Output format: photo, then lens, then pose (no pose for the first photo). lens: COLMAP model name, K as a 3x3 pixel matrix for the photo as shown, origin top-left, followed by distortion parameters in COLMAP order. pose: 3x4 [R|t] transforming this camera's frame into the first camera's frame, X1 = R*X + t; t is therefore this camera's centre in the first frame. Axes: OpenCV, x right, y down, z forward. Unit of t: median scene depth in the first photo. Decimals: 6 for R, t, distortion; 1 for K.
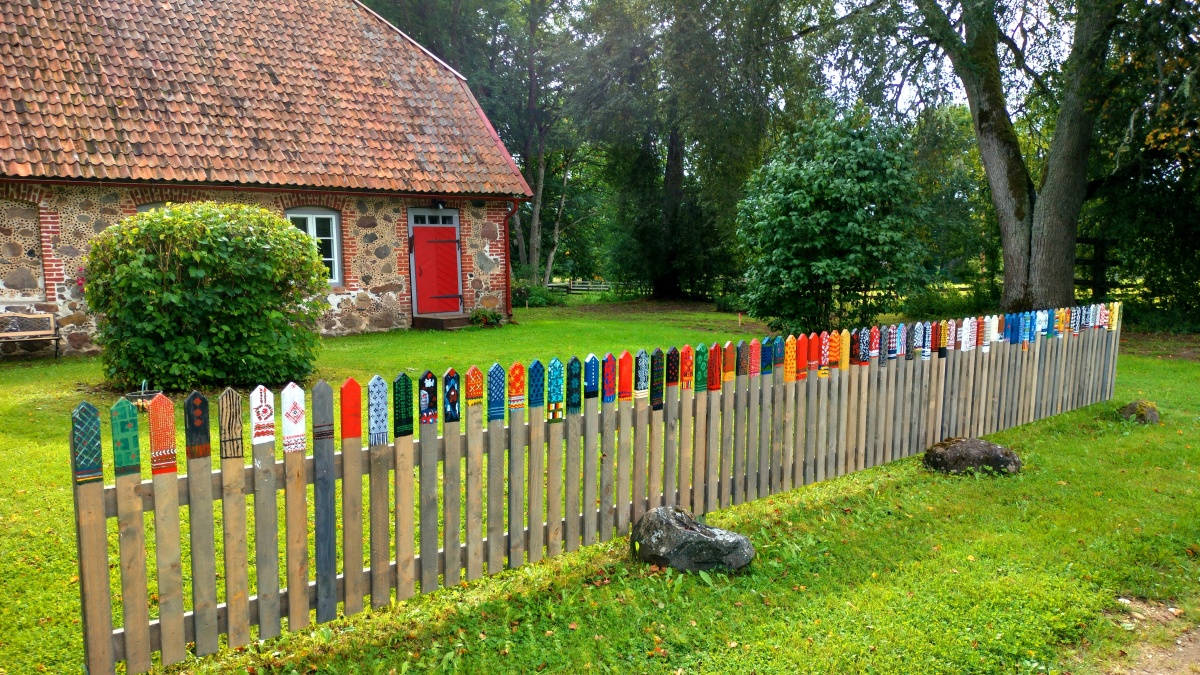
lens RADIAL K [[897.1, 0, 601.3], [0, 897.1, 343.4], [0, 0, 1]] dist [0.067959, -0.080507]
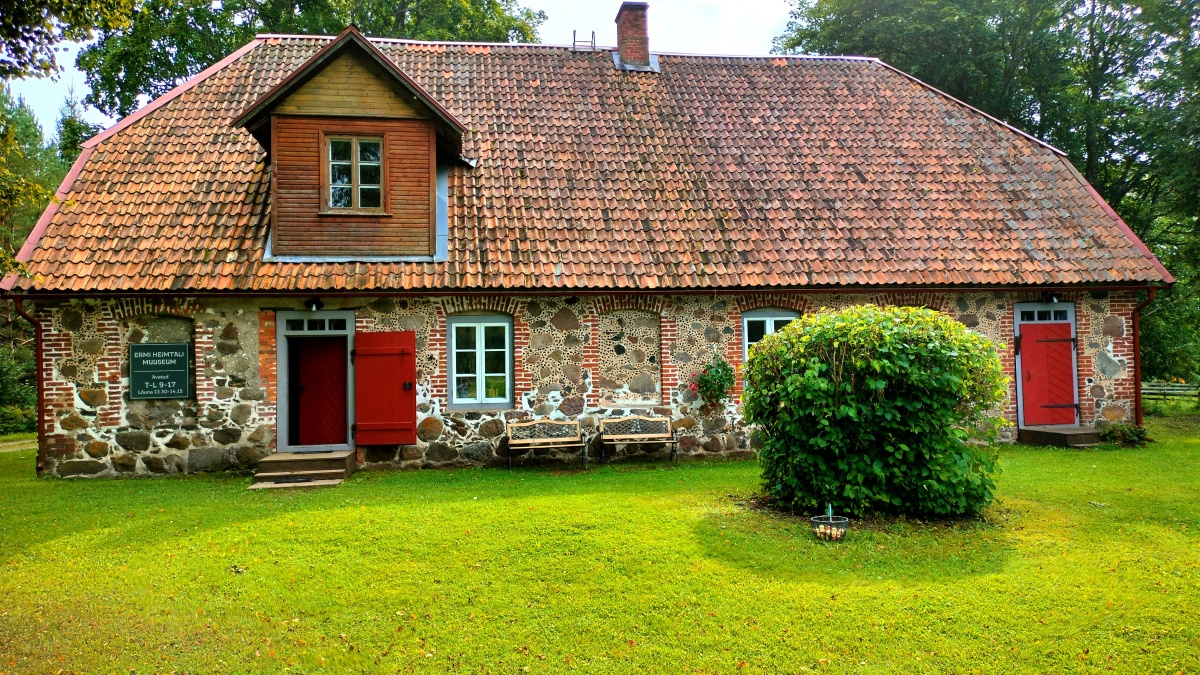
lens RADIAL K [[897.1, 0, 601.3], [0, 897.1, 343.4], [0, 0, 1]] dist [0.067959, -0.080507]
pose [[0.867392, -0.014080, -0.497427, -0.139923], [-0.039622, 0.994472, -0.097241, -0.012145], [0.496046, 0.104055, 0.862039, 0.057434]]
